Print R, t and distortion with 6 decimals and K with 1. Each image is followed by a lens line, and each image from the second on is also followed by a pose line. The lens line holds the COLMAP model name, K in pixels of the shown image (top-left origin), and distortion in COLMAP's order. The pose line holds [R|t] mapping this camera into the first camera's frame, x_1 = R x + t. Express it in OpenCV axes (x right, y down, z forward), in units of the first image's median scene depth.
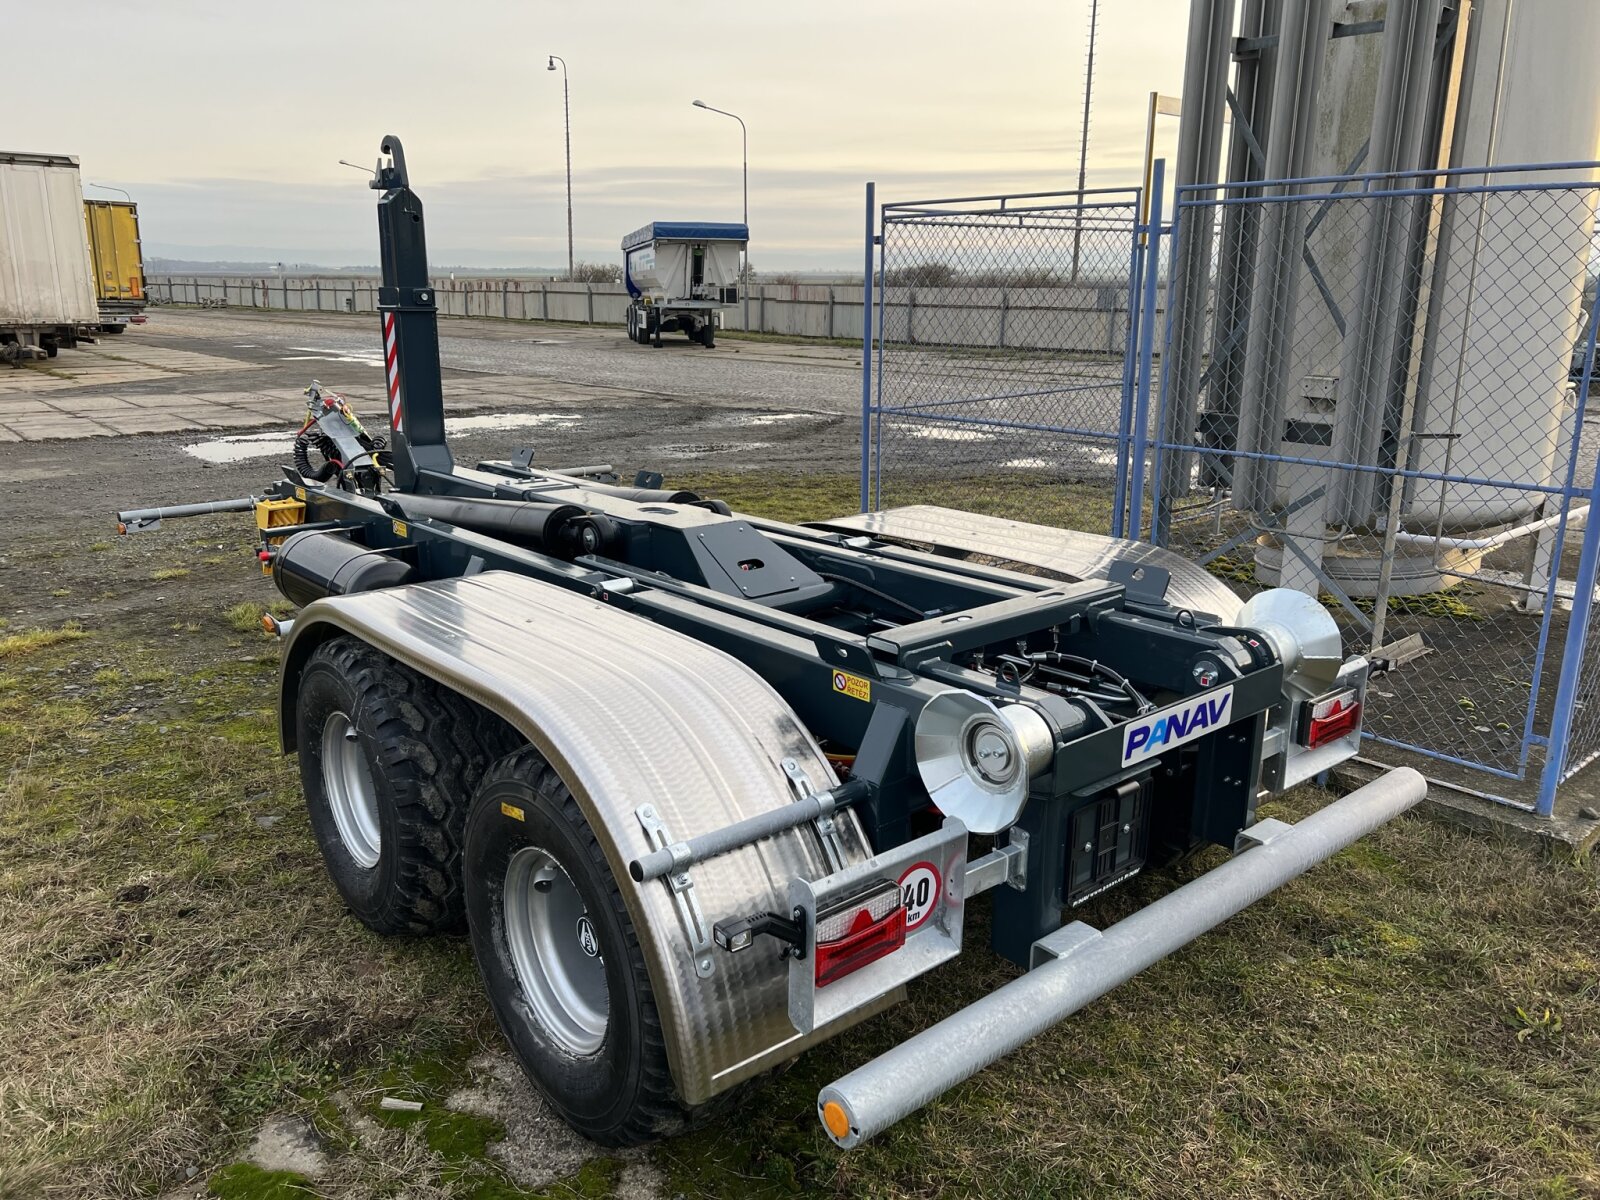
lens RADIAL K [[1202.5, 0, 809.1], [0, 1202.5, 611.5], [0, 0, 1]] dist [0.043031, -0.046273]
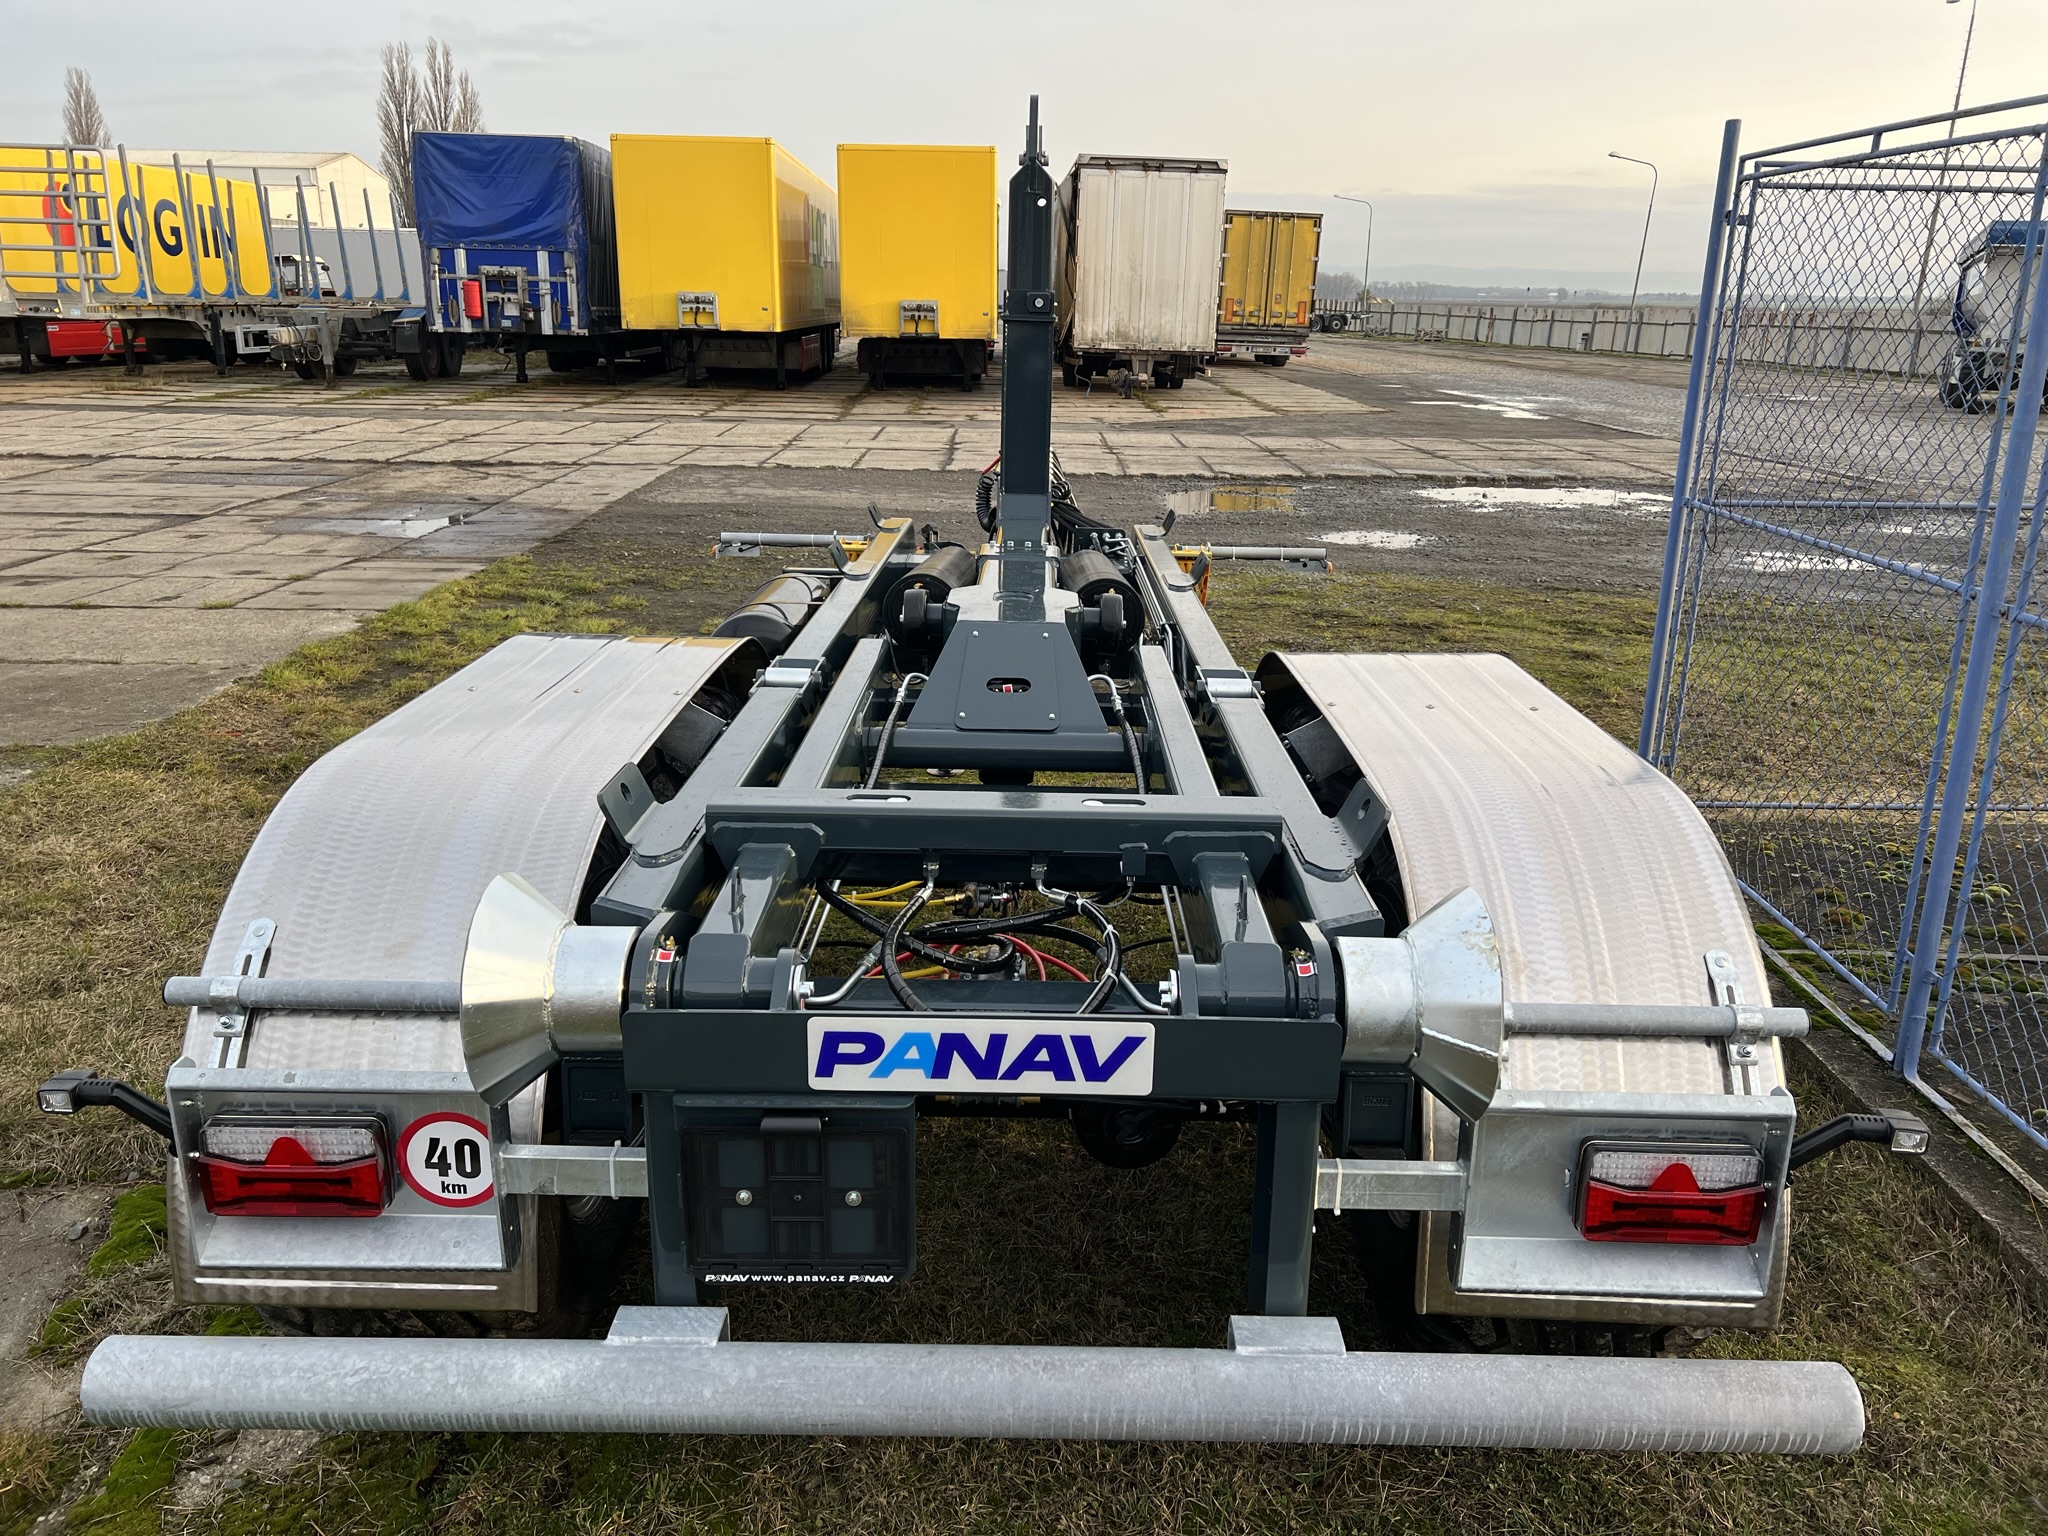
lens RADIAL K [[1539.3, 0, 1035.7], [0, 1539.3, 782.7], [0, 0, 1]] dist [0.043031, -0.046273]
pose [[0.762385, 0.205078, -0.613768, 0.325043], [-0.187667, 0.977764, 0.093591, -0.043862], [0.619314, 0.043831, 0.783919, 0.203096]]
